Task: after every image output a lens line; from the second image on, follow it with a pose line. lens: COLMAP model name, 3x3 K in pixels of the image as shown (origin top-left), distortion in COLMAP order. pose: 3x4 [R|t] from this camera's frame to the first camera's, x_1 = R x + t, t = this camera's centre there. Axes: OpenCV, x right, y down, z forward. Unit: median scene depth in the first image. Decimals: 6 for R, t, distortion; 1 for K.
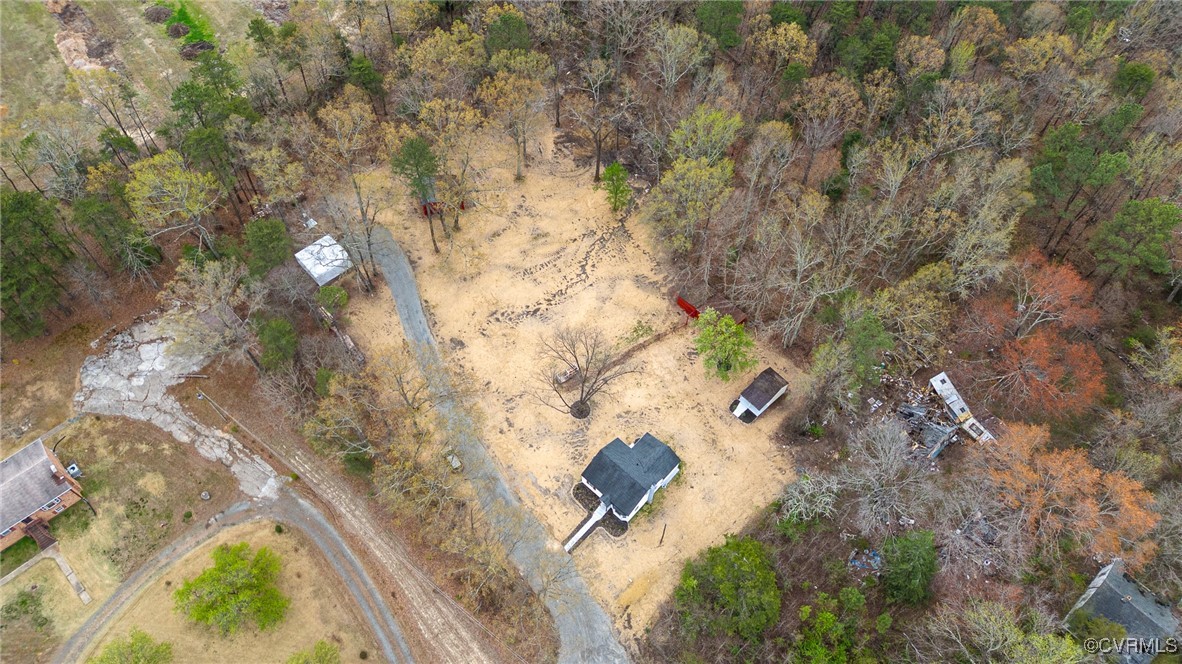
lens RADIAL K [[826.7, 0, 590.8], [0, 826.7, 339.9], [0, 0, 1]] dist [0.081518, -0.086628]
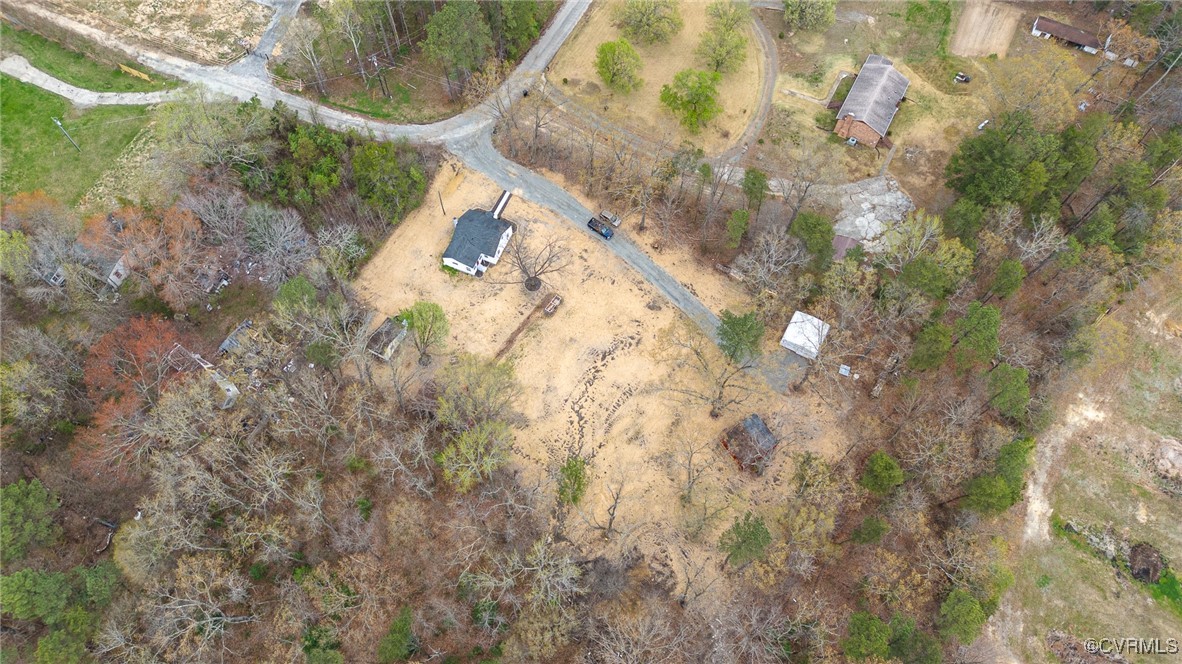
lens RADIAL K [[826.7, 0, 588.9], [0, 826.7, 330.6], [0, 0, 1]] dist [0.081518, -0.086628]
pose [[-0.941015, 0.285398, -0.181767, 0.150301], [-0.305521, -0.485791, 0.818941, -0.968156], [0.145423, 0.826169, 0.544332, 0.400066]]
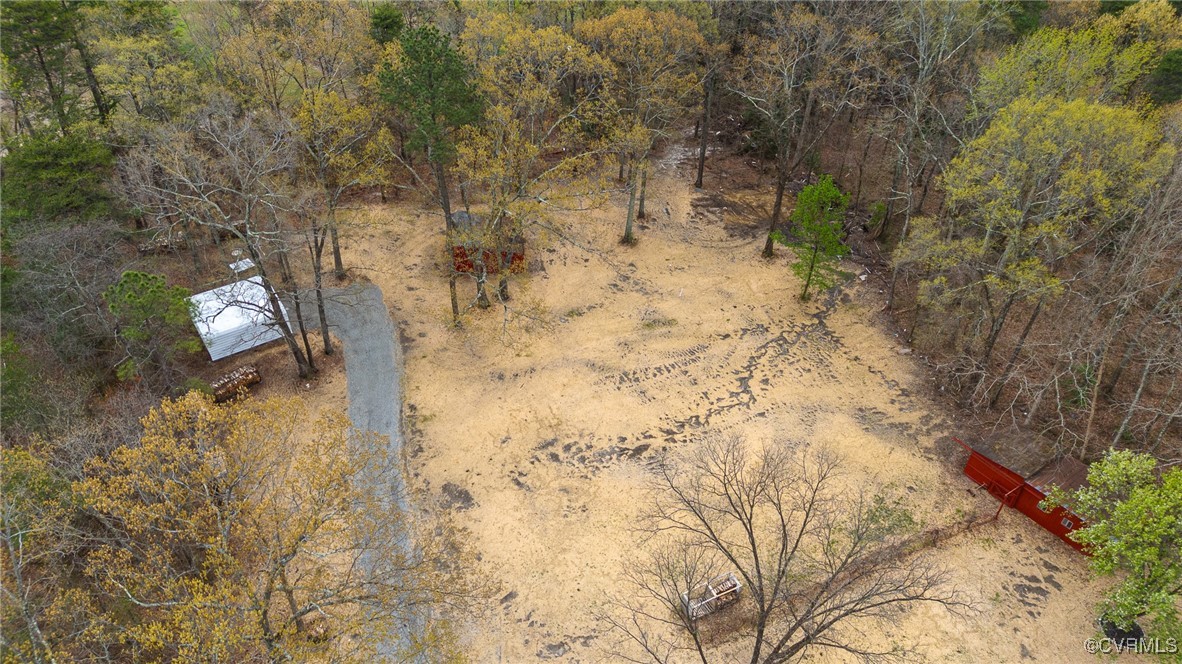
lens RADIAL K [[826.7, 0, 586.7], [0, 826.7, 326.8], [0, 0, 1]] dist [0.081518, -0.086628]
pose [[0.989558, 0.085243, -0.116229, -0.051824], [-0.120202, 0.933045, -0.339085, 0.064199], [0.079542, 0.349515, 0.933548, 0.586770]]
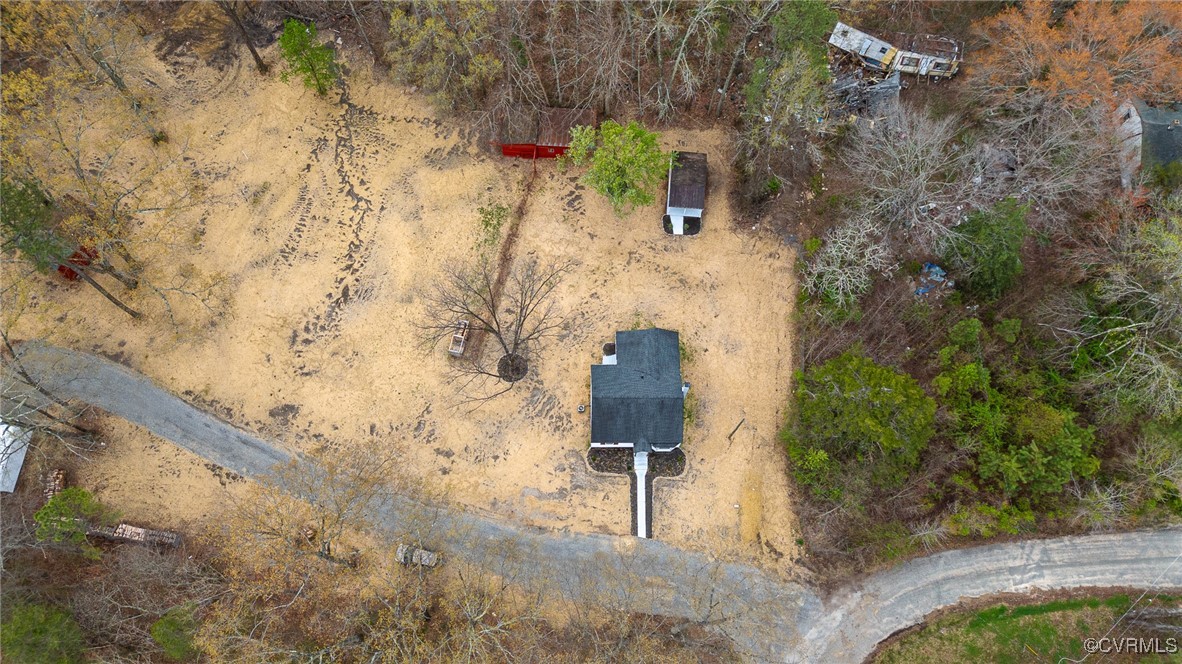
lens RADIAL K [[826.7, 0, 603.0], [0, 826.7, 340.4], [0, 0, 1]] dist [0.081518, -0.086628]
pose [[0.734153, -0.638638, 0.230566, -0.099055], [0.573941, 0.765136, 0.291819, -0.086268], [-0.362781, -0.081909, 0.928268, 0.343769]]
